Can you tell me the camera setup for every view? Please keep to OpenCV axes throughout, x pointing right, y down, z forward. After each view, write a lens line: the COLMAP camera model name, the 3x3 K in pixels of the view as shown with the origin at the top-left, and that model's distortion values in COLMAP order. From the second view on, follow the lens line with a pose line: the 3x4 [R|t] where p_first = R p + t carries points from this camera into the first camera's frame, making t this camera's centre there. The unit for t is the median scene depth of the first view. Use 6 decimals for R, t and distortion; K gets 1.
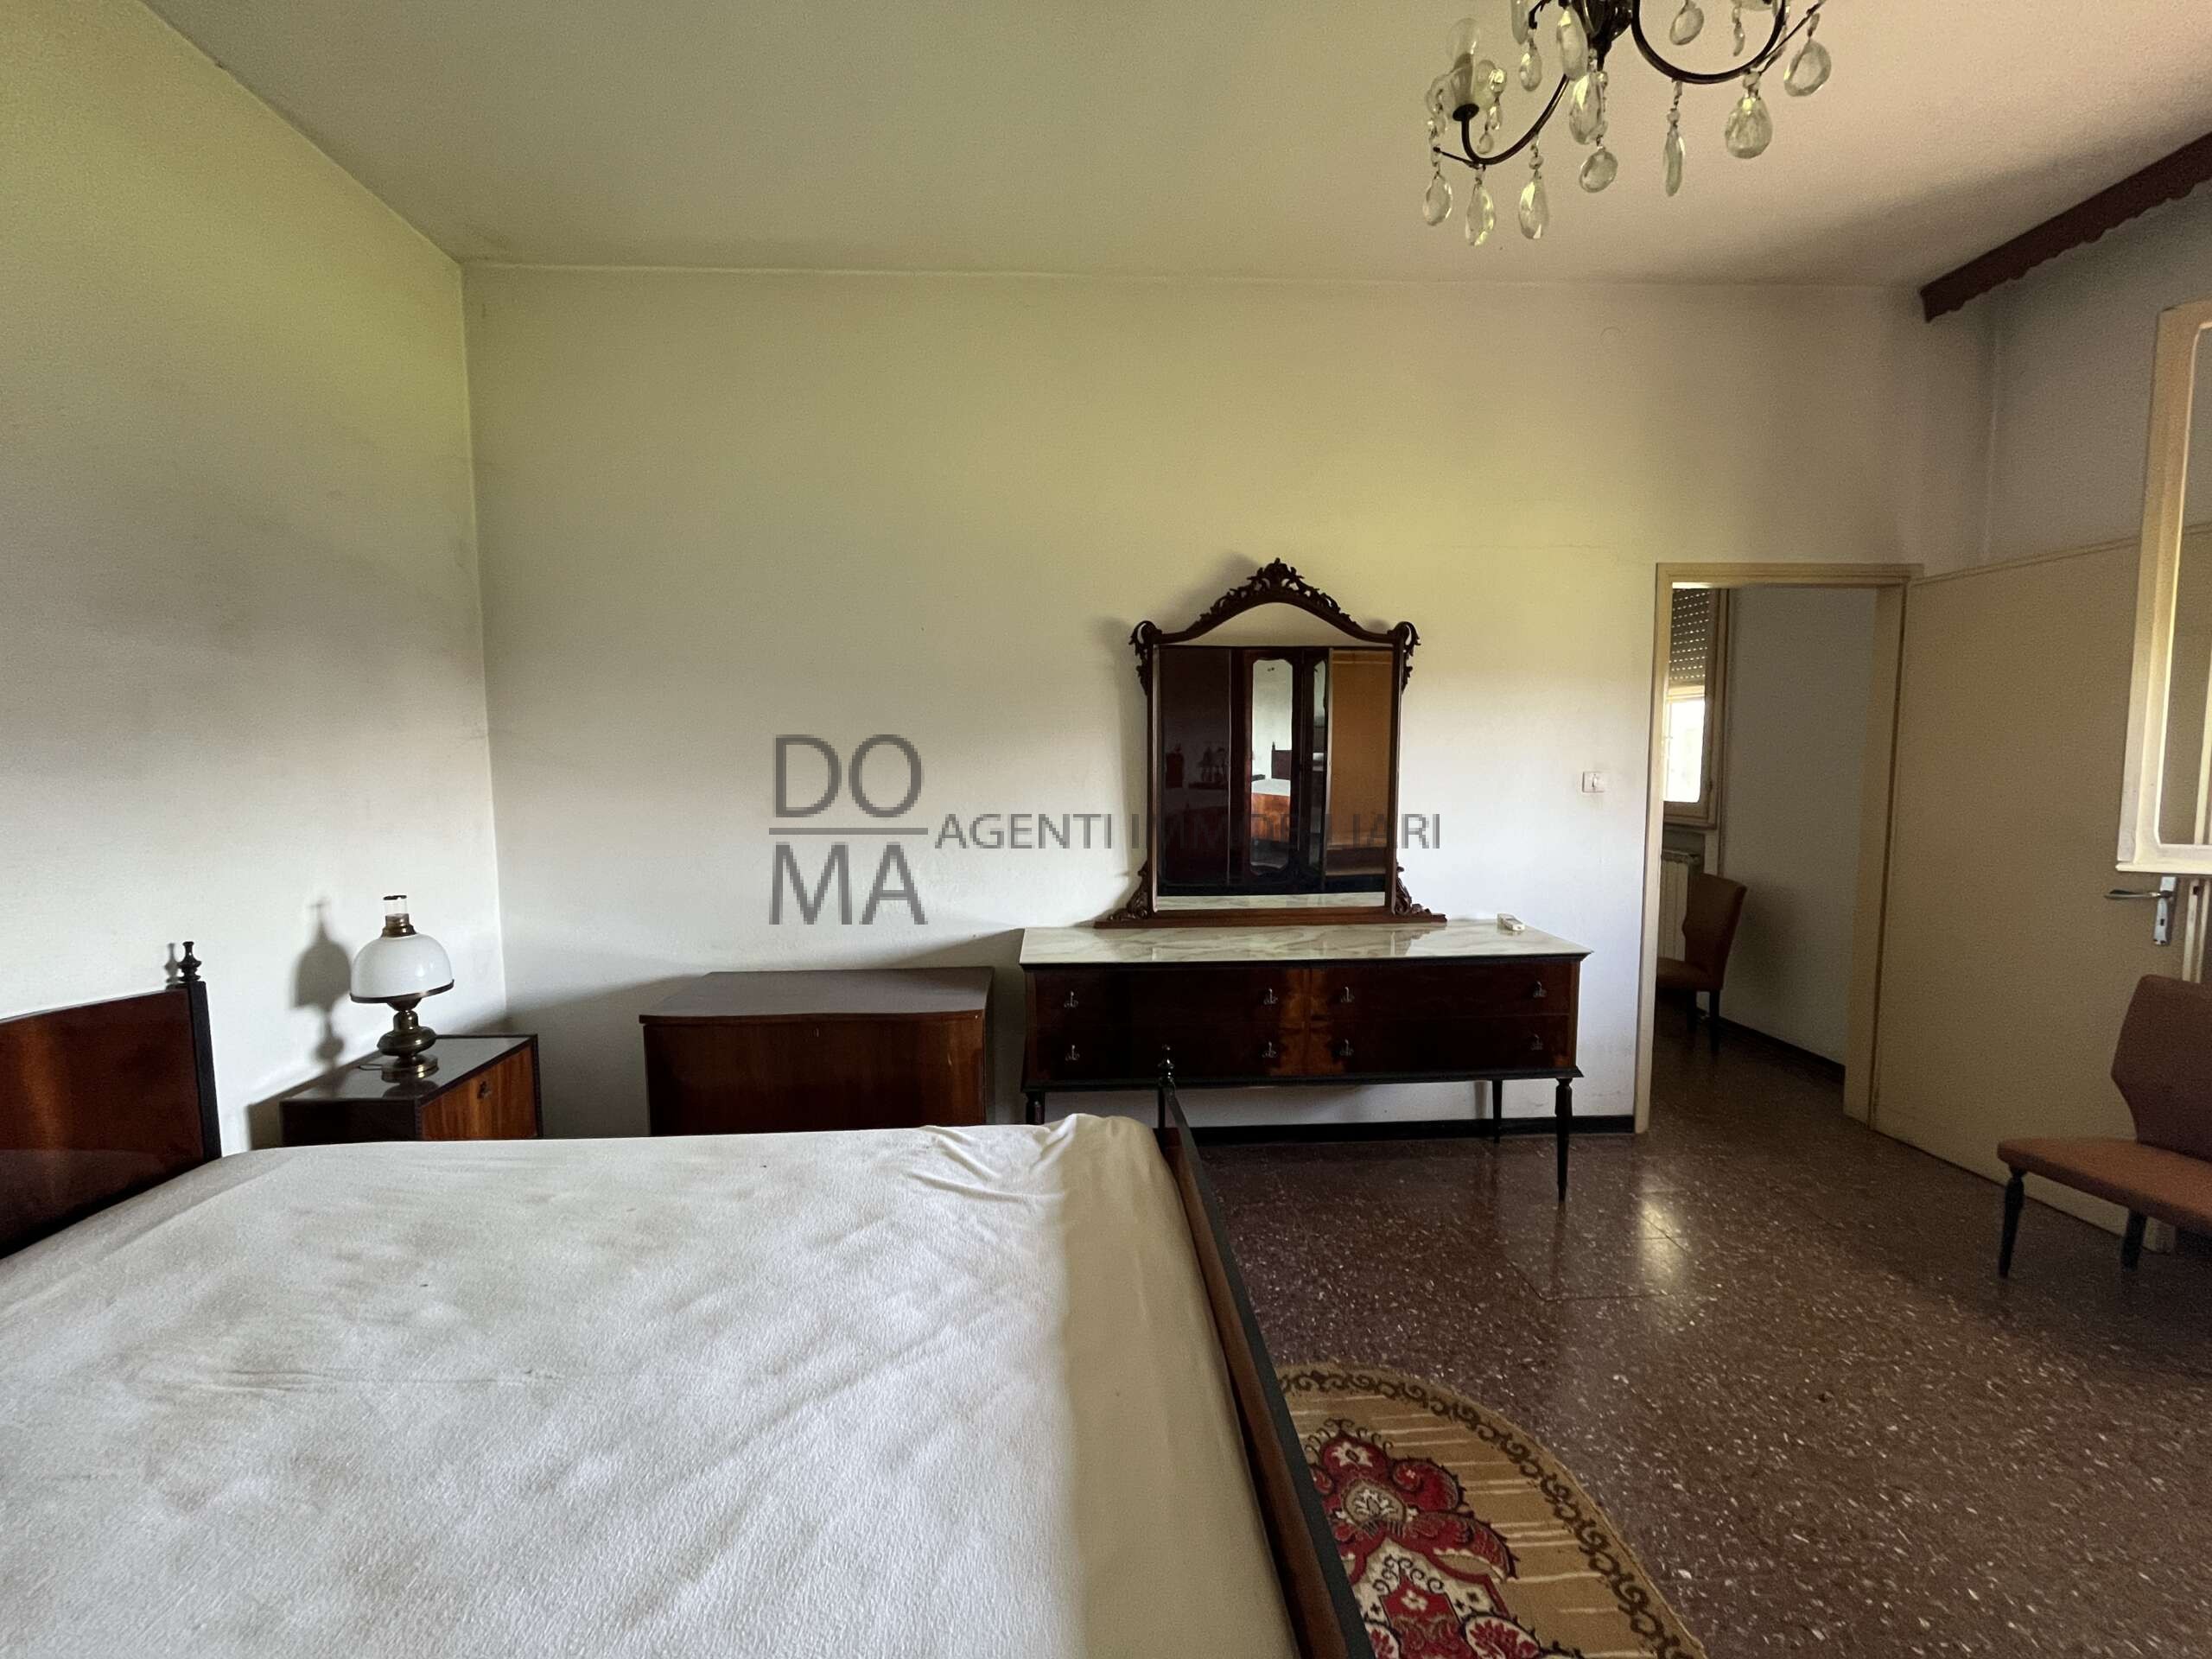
lens RADIAL K [[895.0, 0, 1105.1], [0, 895.0, 824.5], [0, 0, 1]] dist [-0.001188, -0.000234]
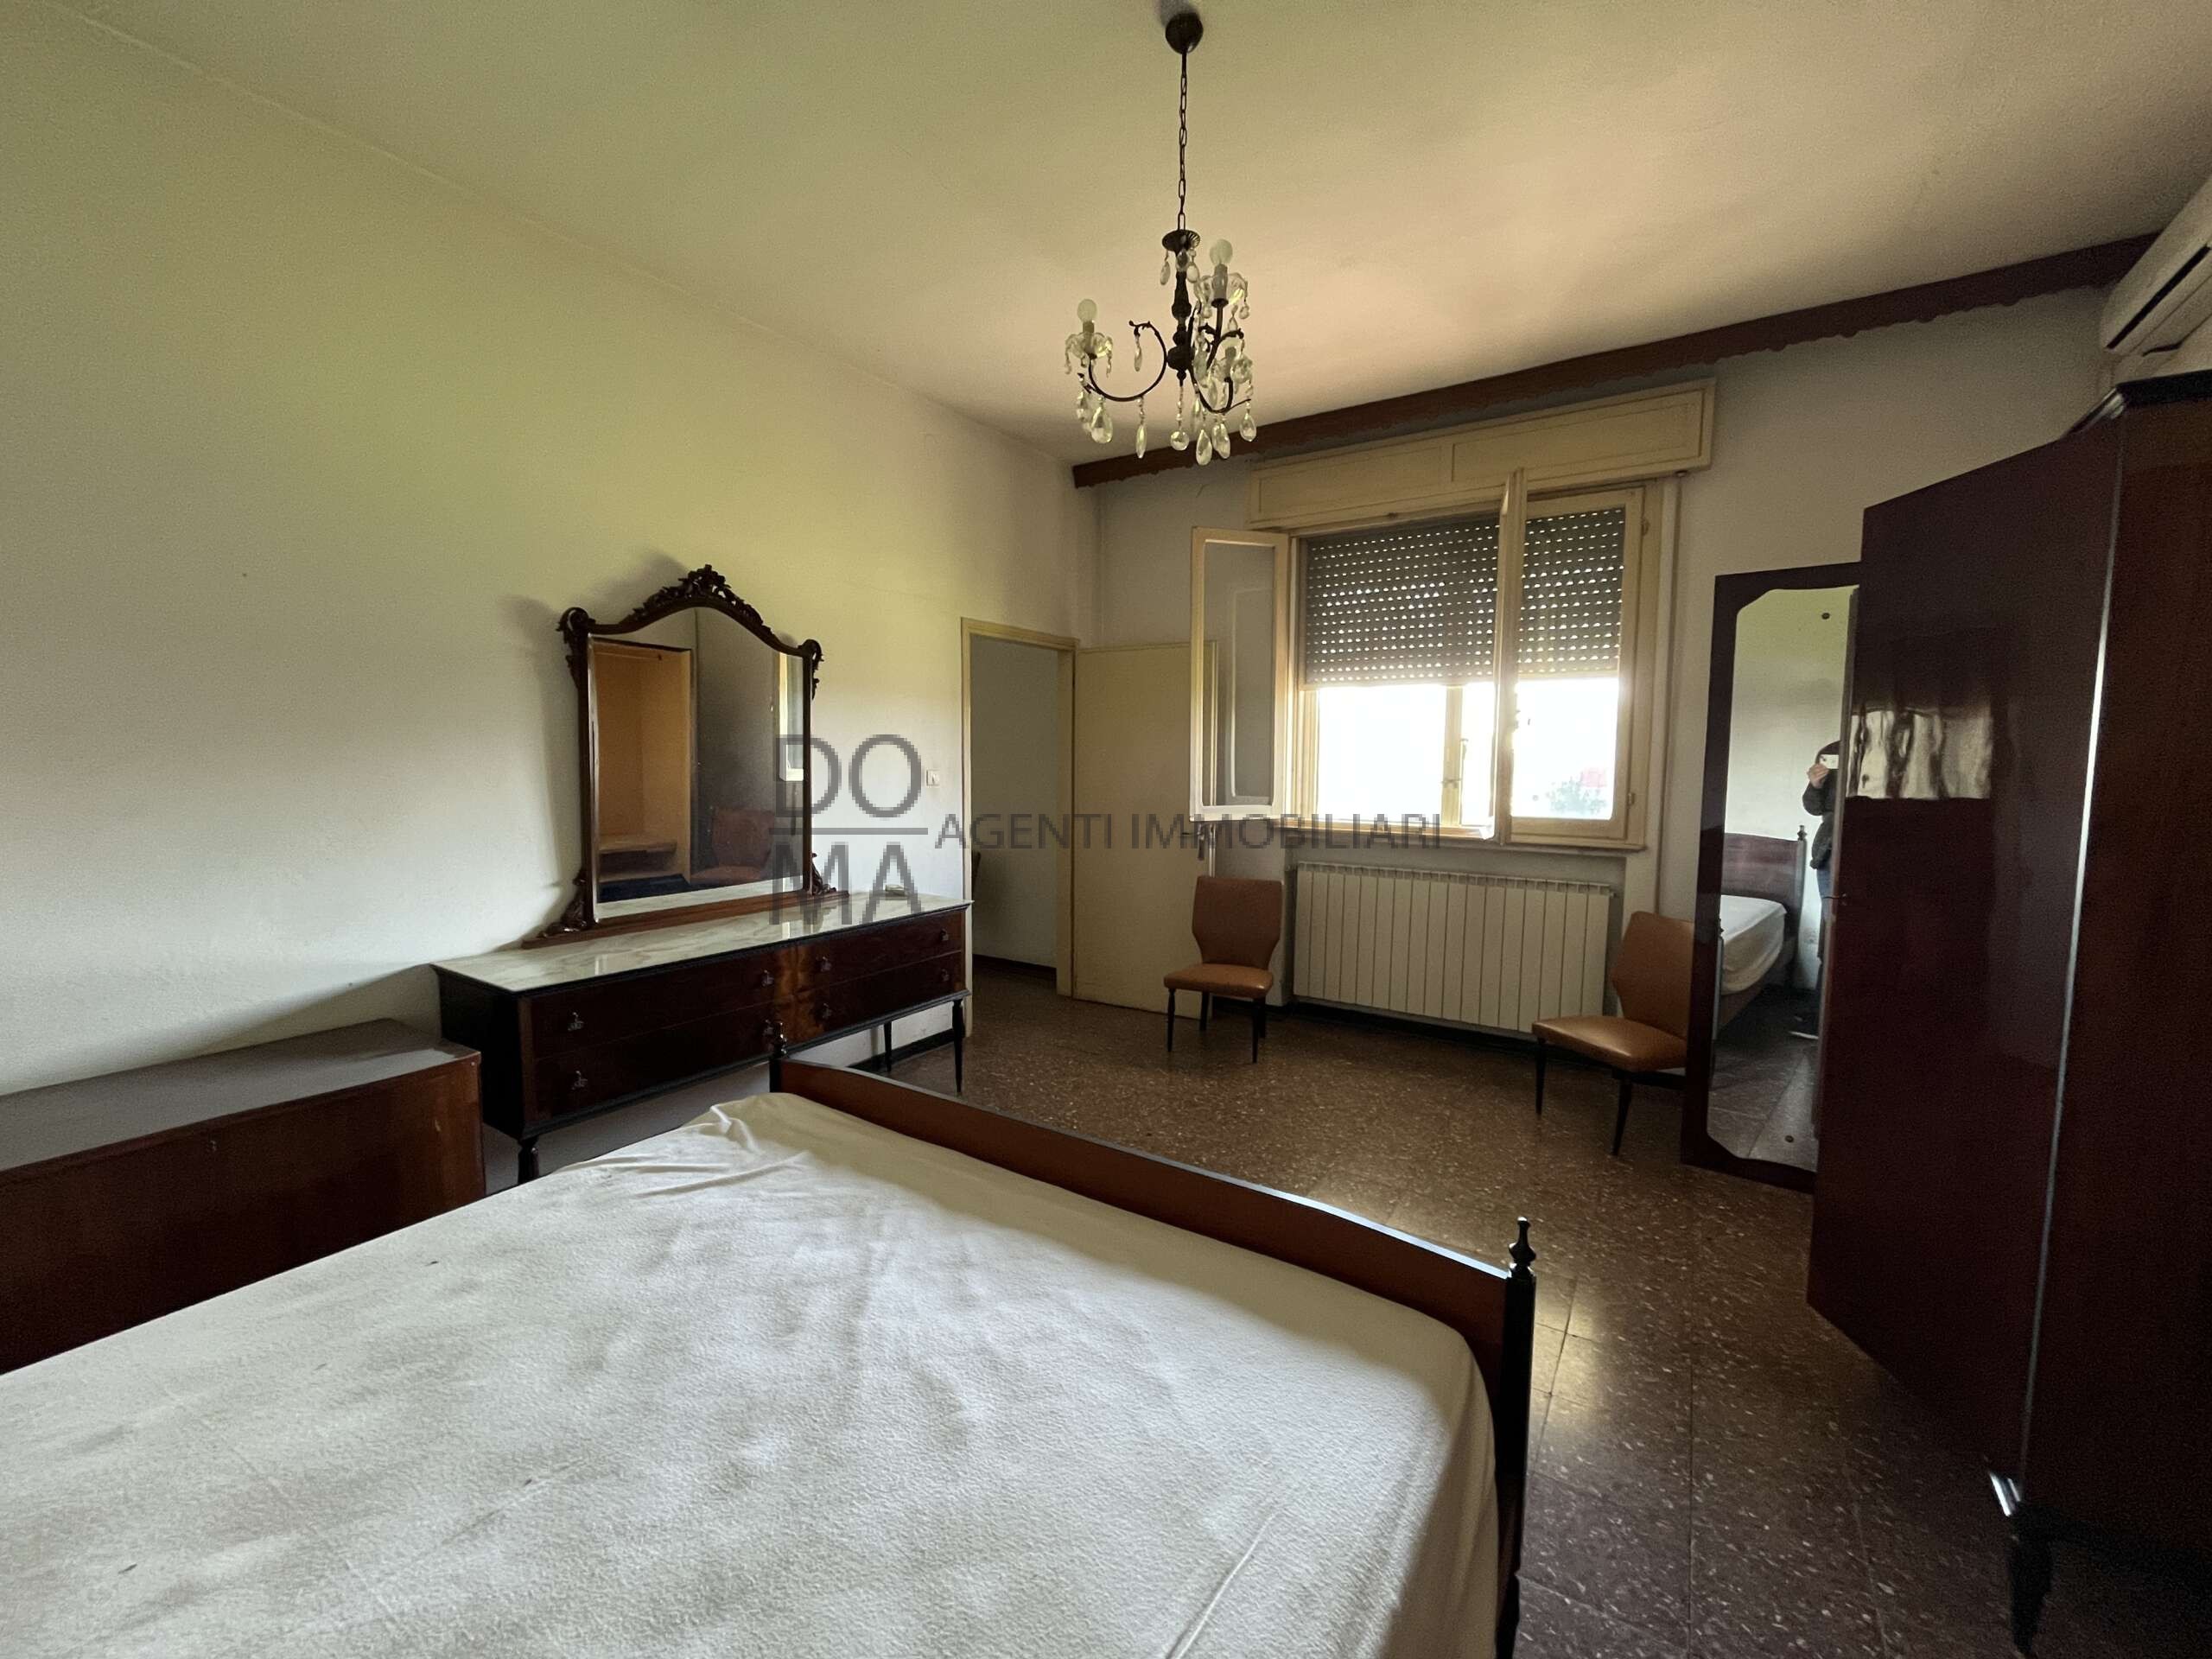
lens RADIAL K [[895.0, 0, 1105.1], [0, 895.0, 824.5], [0, 0, 1]] dist [-0.001188, -0.000234]
pose [[0.593632, -0.050034, 0.803180, -0.514565], [0.051651, 0.998376, 0.024018, 0.002946], [-0.803078, 0.027227, 0.595252, 0.027703]]
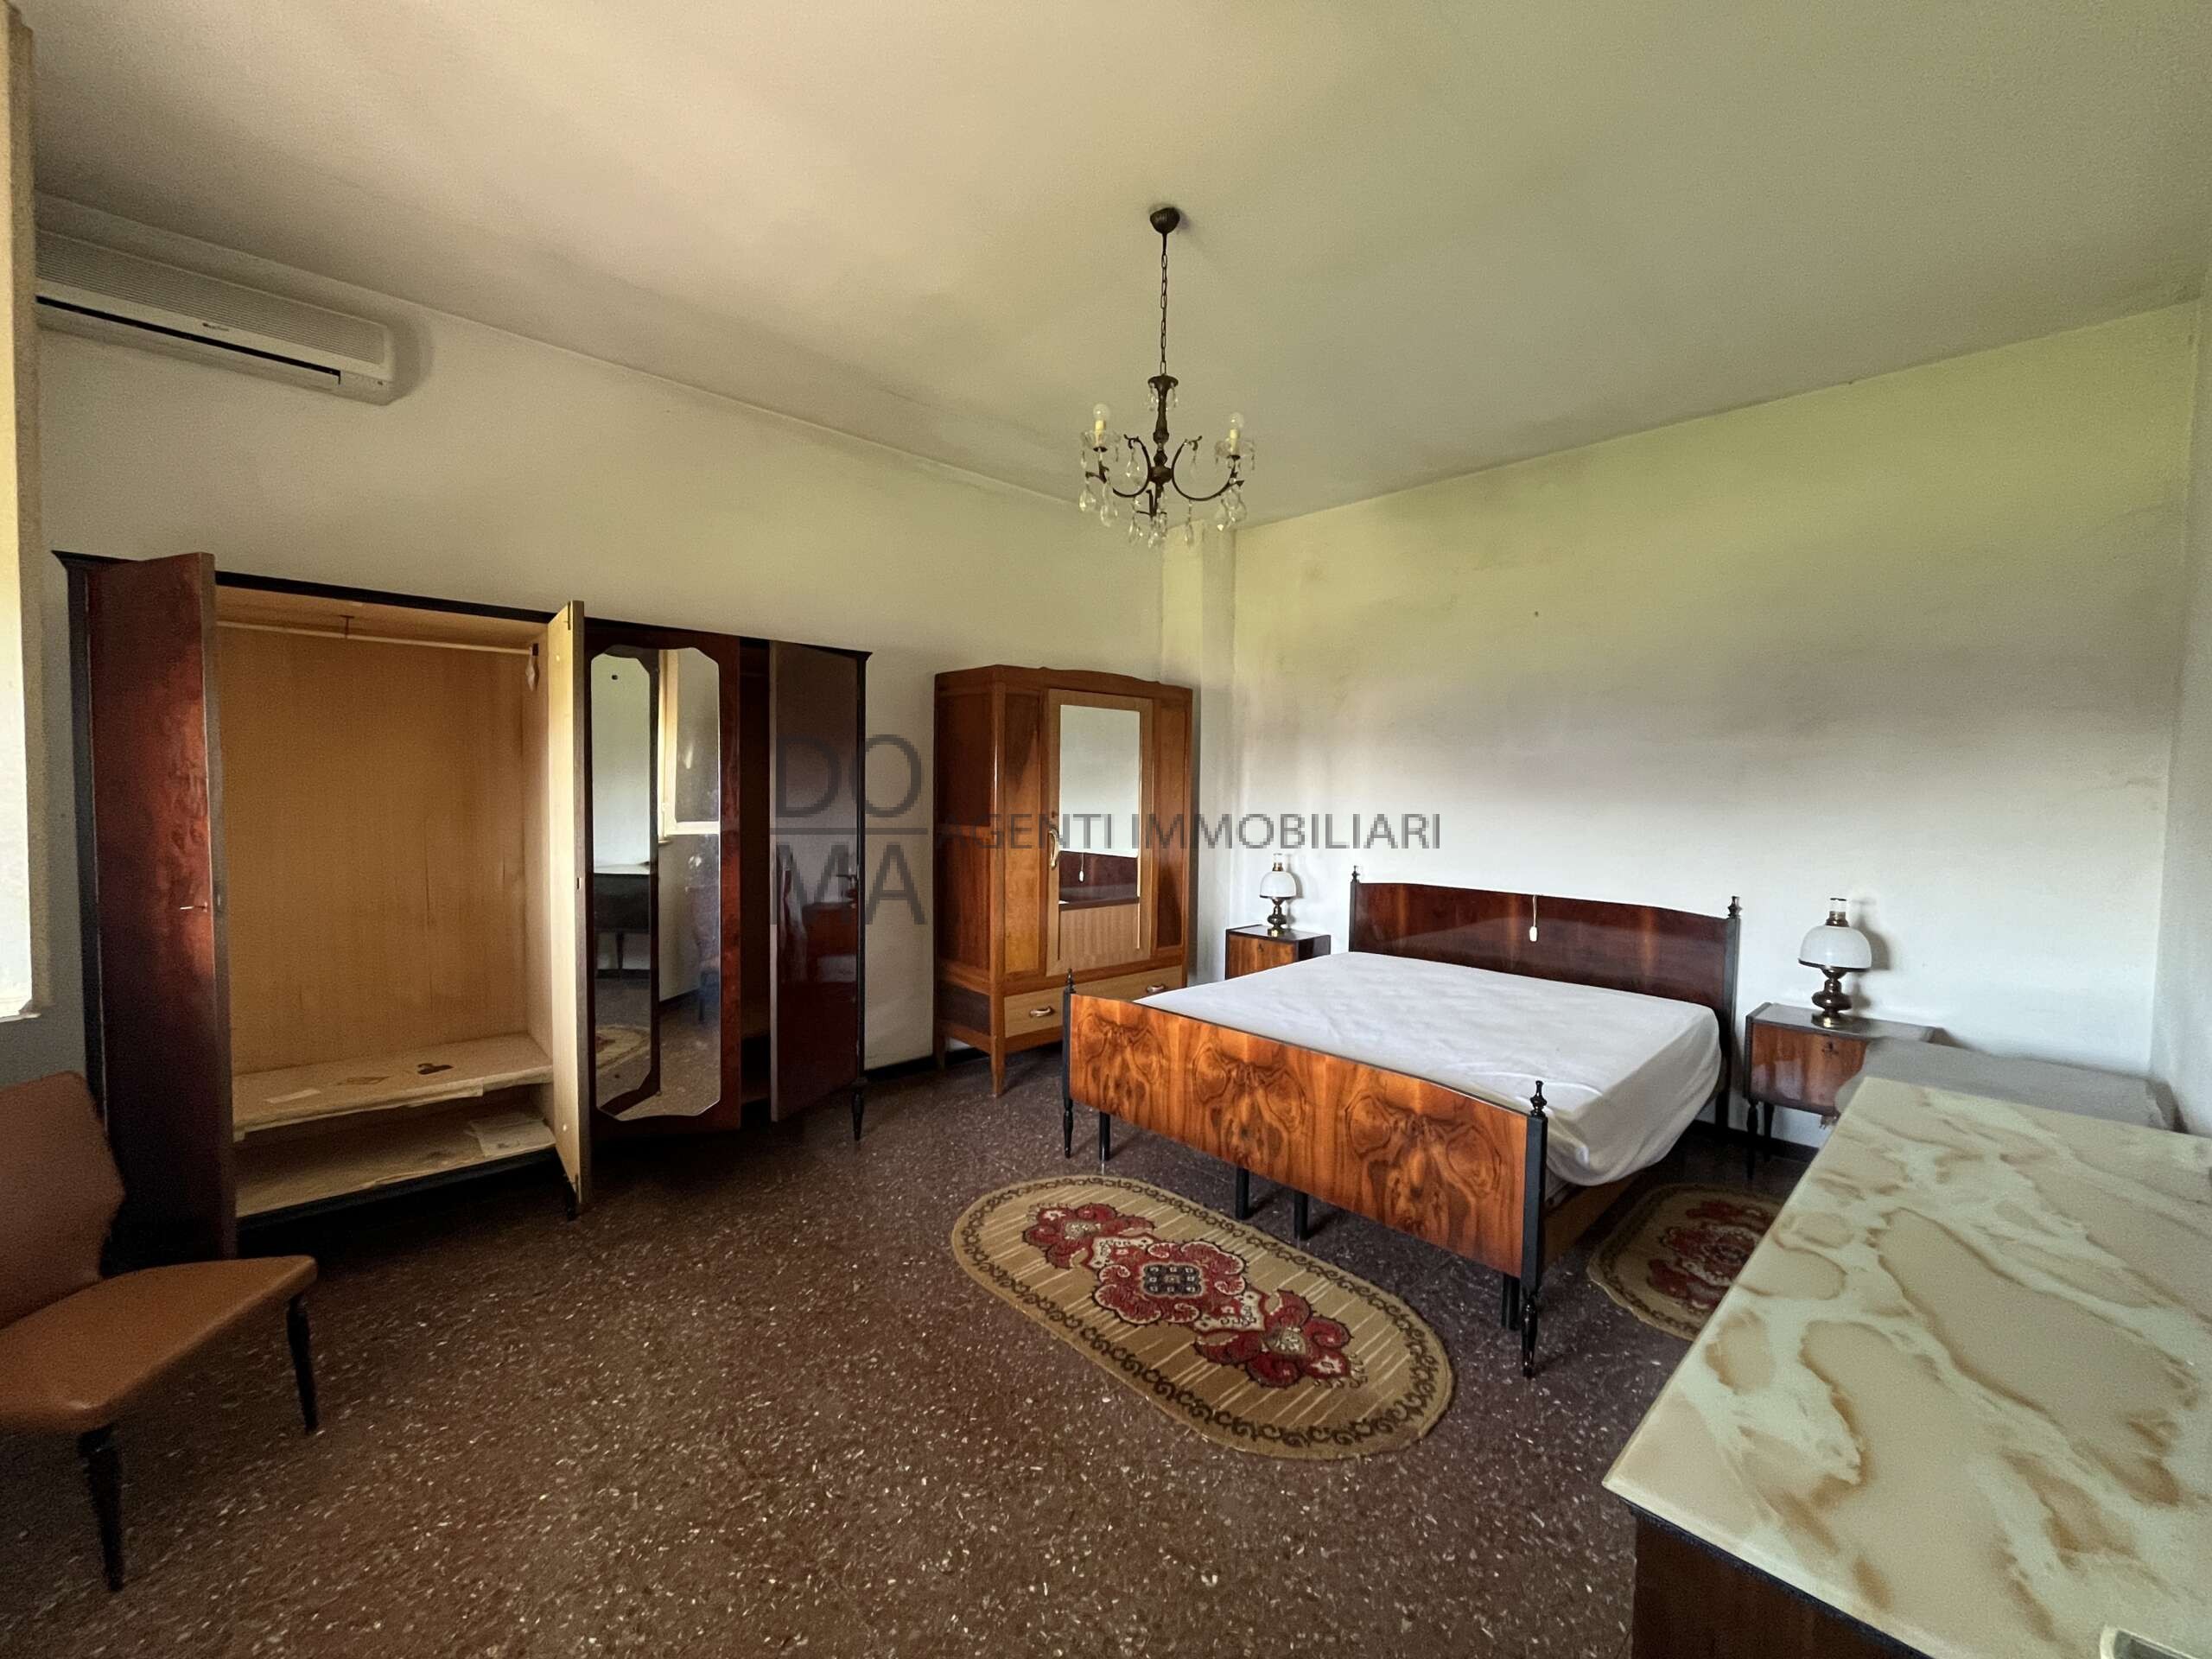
lens RADIAL K [[895.0, 0, 1105.1], [0, 895.0, 824.5], [0, 0, 1]] dist [-0.001188, -0.000234]
pose [[-0.759931, 0.022511, -0.649614, 1.036963], [-0.060036, 0.992697, 0.104631, -0.117811], [0.647226, 0.118512, -0.753030, 1.314104]]
